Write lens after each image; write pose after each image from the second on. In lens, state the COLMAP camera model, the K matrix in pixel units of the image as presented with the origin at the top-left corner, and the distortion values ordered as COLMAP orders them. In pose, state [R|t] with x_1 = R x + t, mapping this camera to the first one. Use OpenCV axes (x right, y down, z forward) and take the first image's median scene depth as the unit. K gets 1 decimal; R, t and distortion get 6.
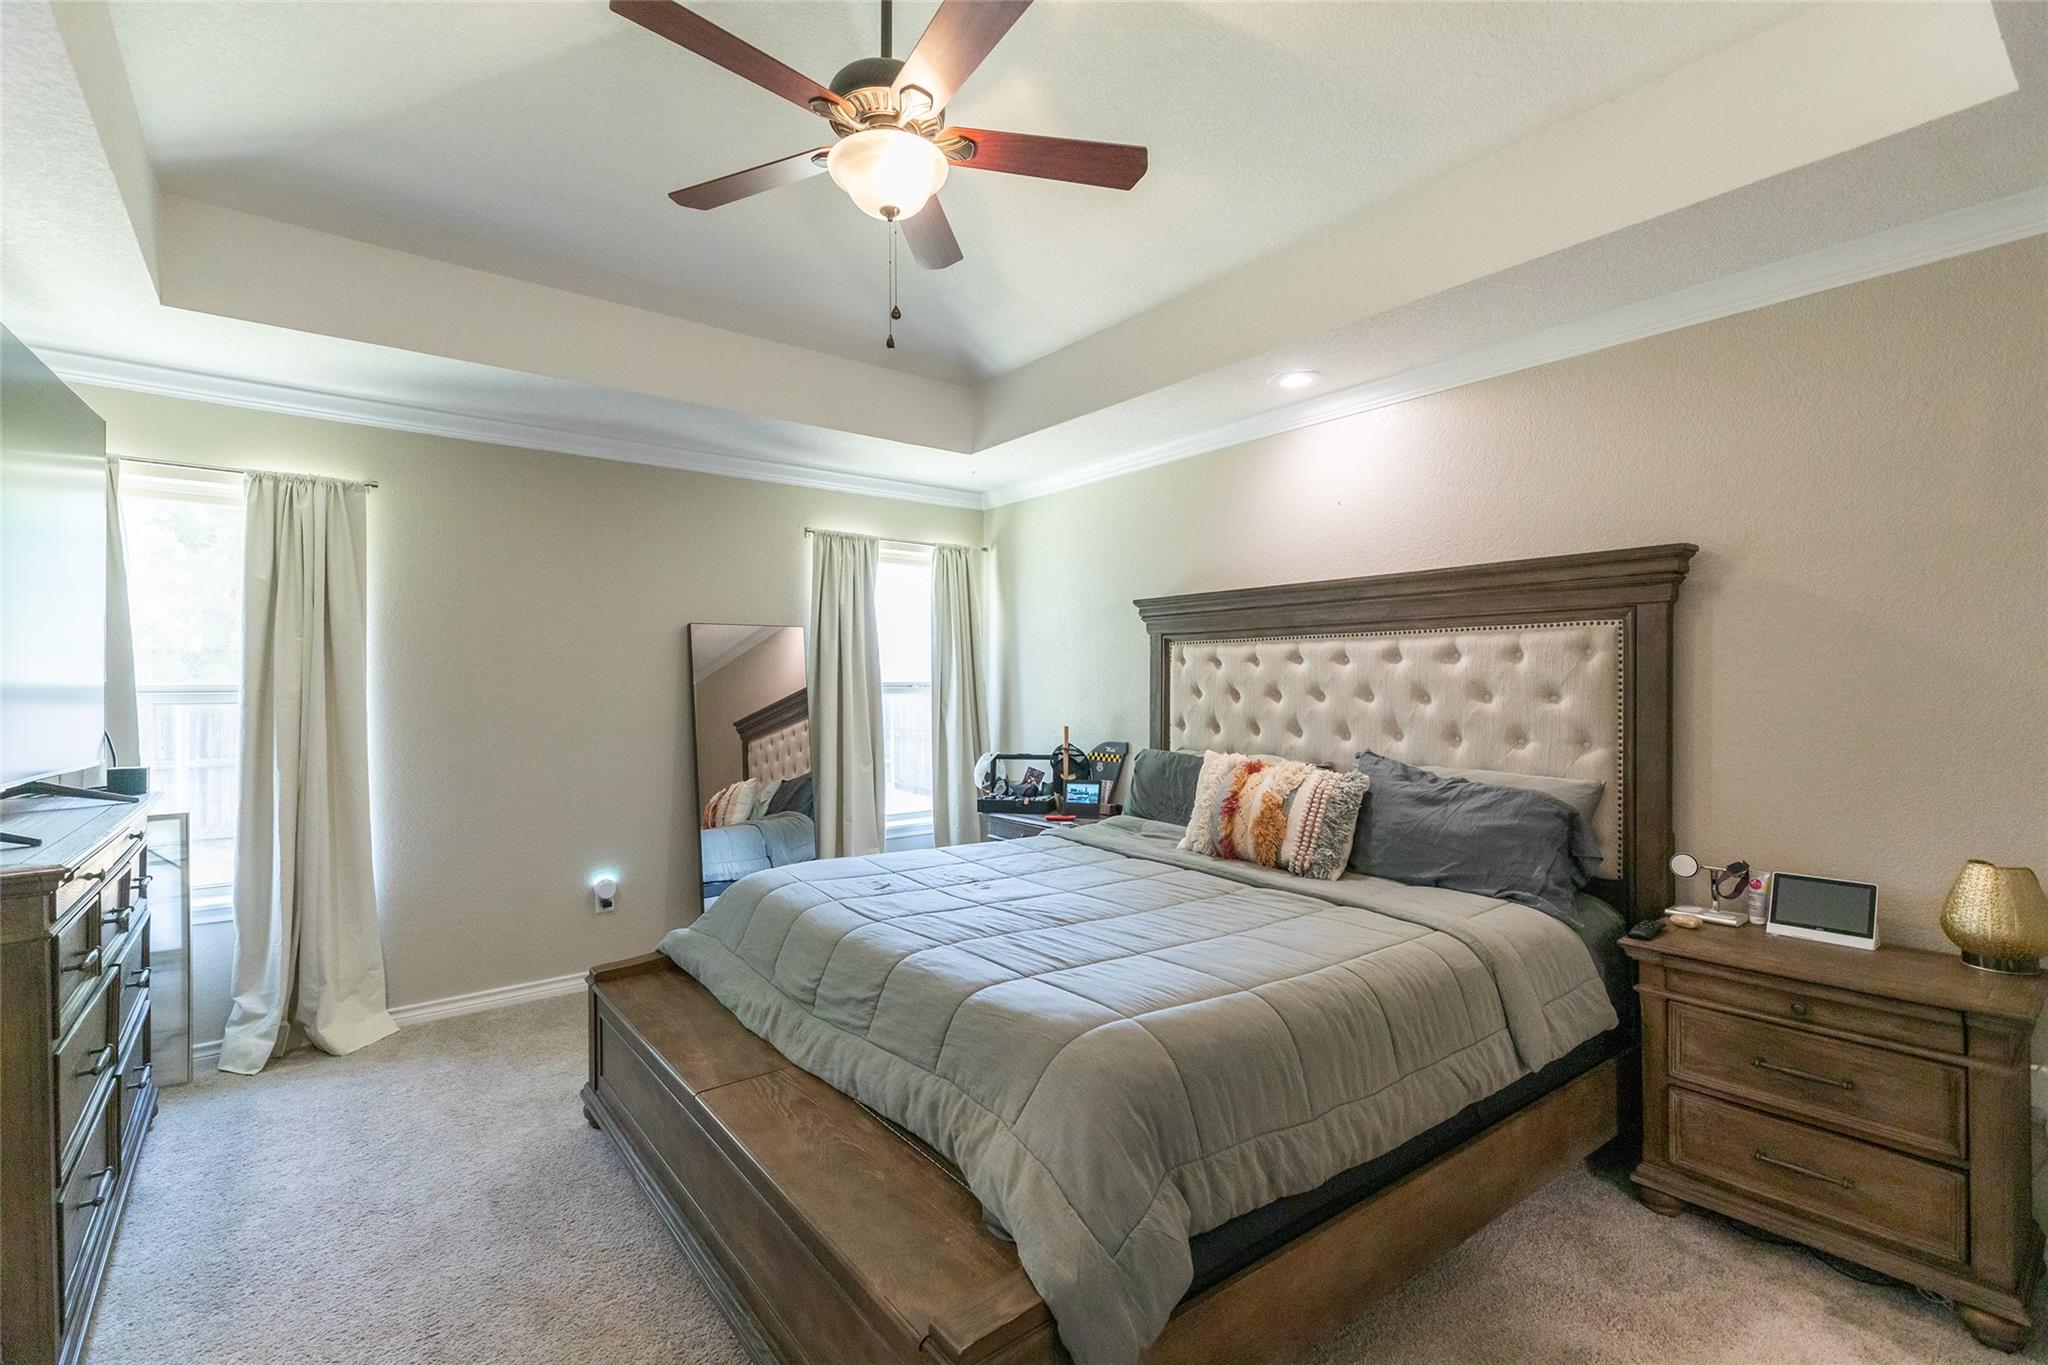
lens RADIAL K [[935.8, 0, 1024.3], [0, 935.8, 689.9], [0, 0, 1]] dist [-0.000018, 0.000039]
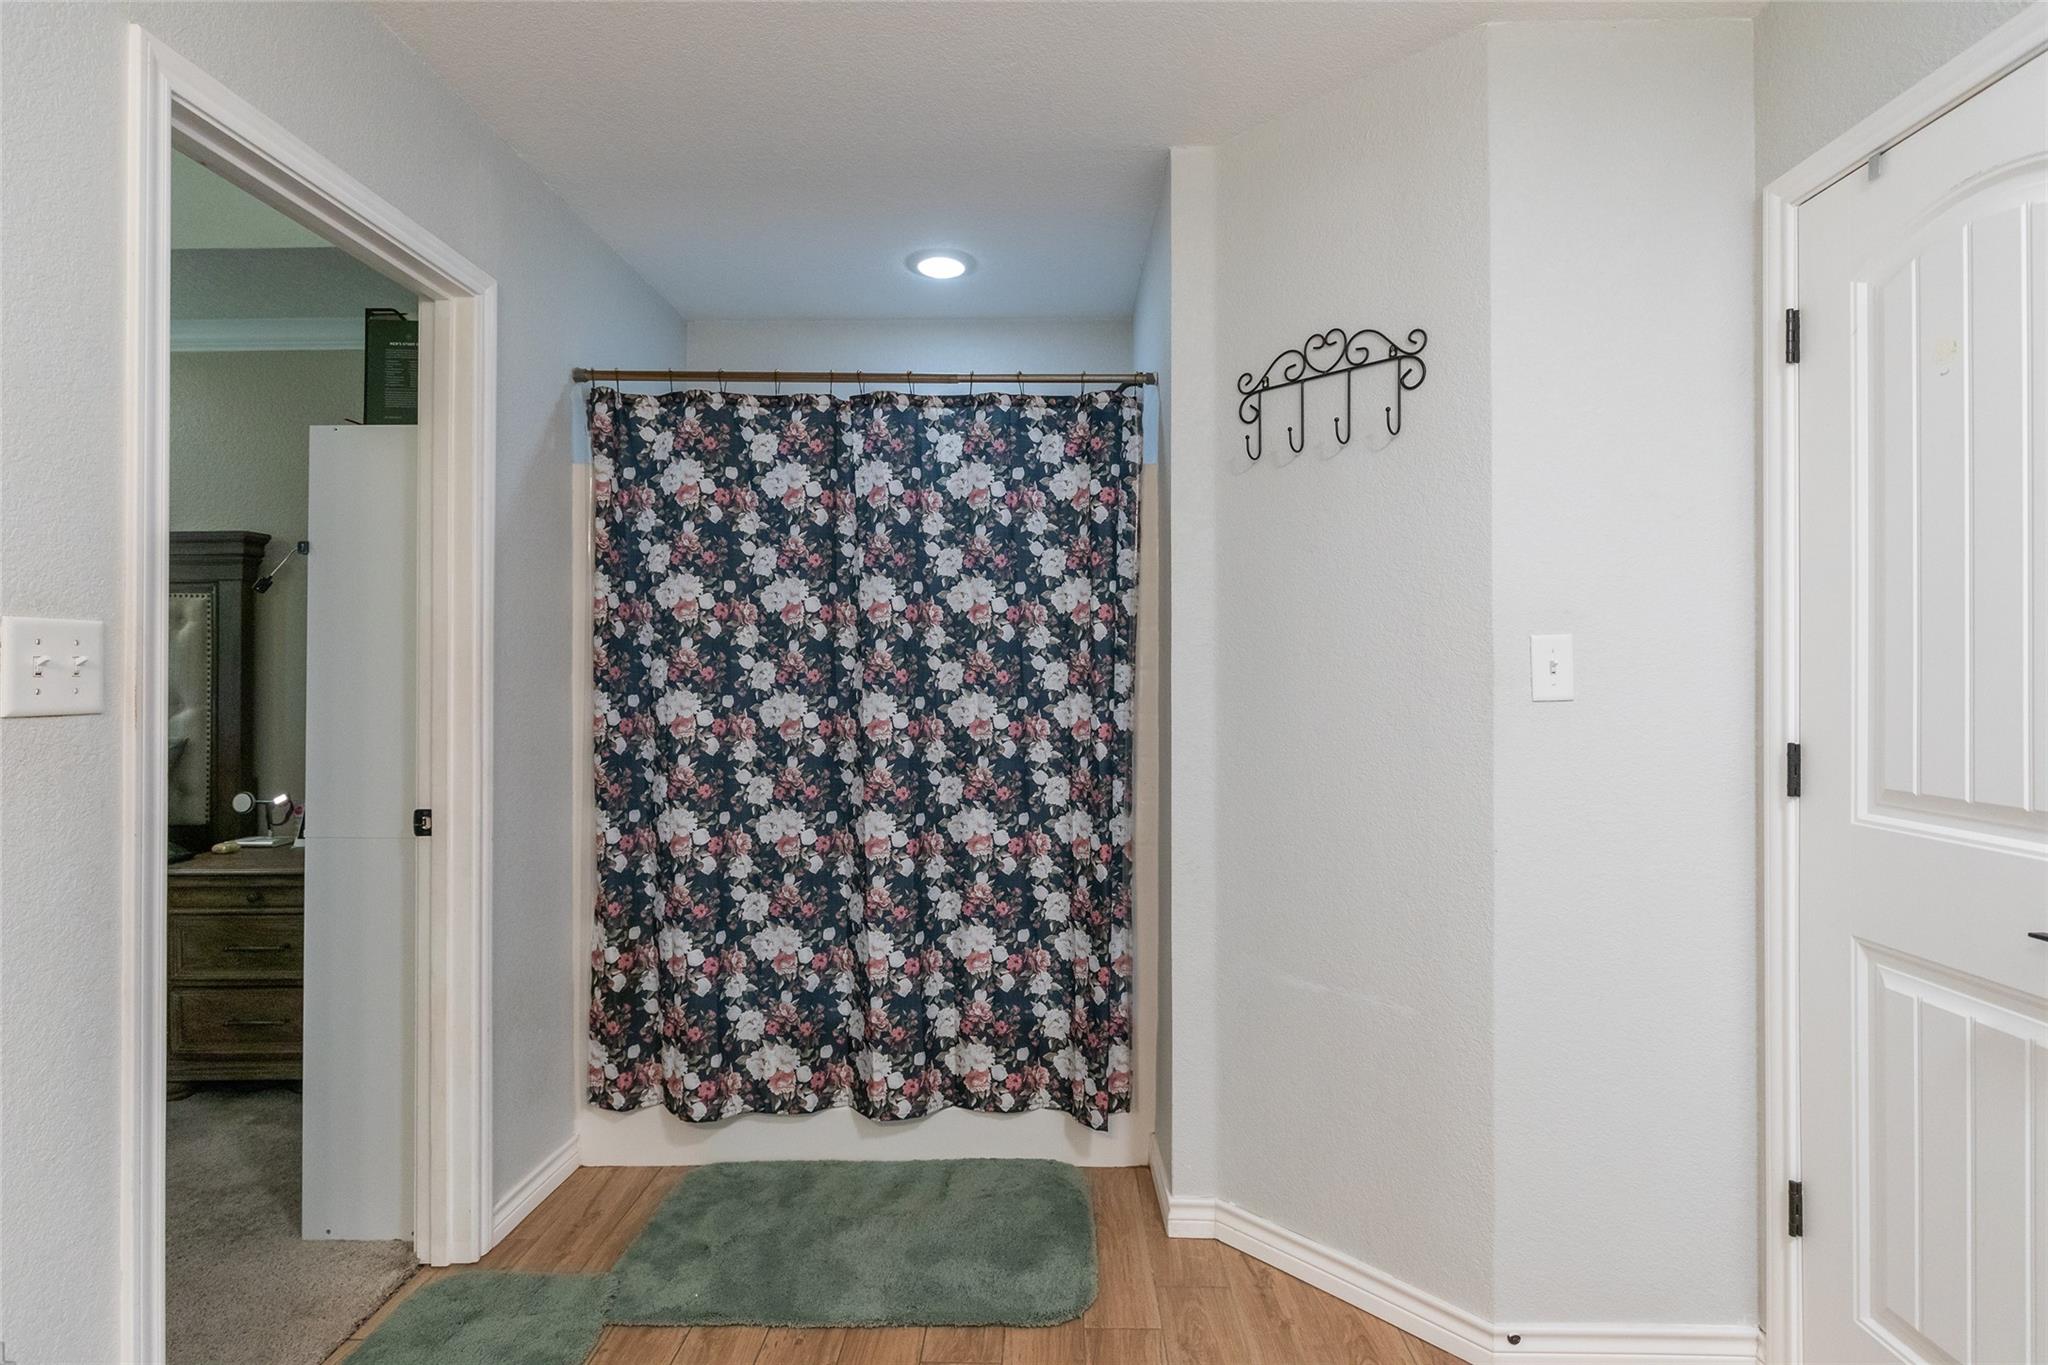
lens RADIAL K [[983.0, 0, 1029.2], [0, 983.0, 662.3], [0, 0, 1]] dist [0.004882, 0.000578]
pose [[0.616755, 0.005644, 0.787135, 0.392180], [0.005719, 0.999916, -0.011651, 0.035116], [-0.787134, 0.011687, 0.616671, -0.651941]]
